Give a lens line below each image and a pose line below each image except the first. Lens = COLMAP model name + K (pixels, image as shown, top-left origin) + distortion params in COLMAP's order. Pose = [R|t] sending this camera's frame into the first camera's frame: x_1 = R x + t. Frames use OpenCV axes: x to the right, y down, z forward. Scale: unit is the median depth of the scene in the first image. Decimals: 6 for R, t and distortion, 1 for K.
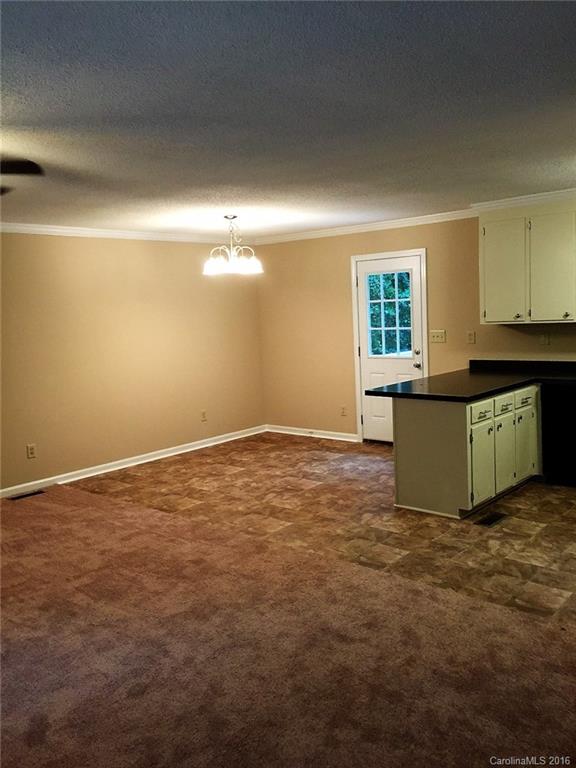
lens RADIAL K [[705.9, 0, 286.3], [0, 705.9, 389.2], [0, 0, 1]] dist [0.059257, 0.000000]
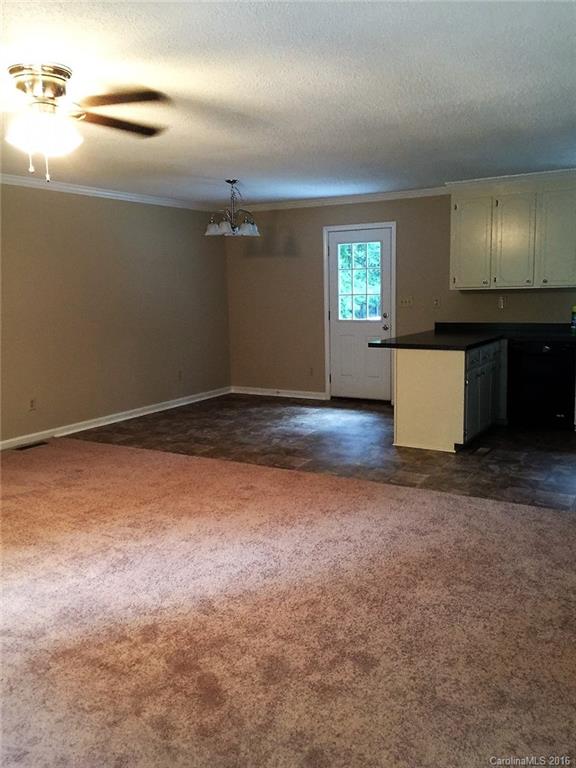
lens RADIAL K [[705.9, 0, 298.8], [0, 705.9, 388.9], [0, 0, 1]] dist [0.059257, 0.000000]
pose [[0.980840, -0.000969, 0.194811, -0.178407], [-0.003050, 0.999789, 0.020329, 0.043367], [-0.194790, -0.020534, 0.980630, -0.066753]]
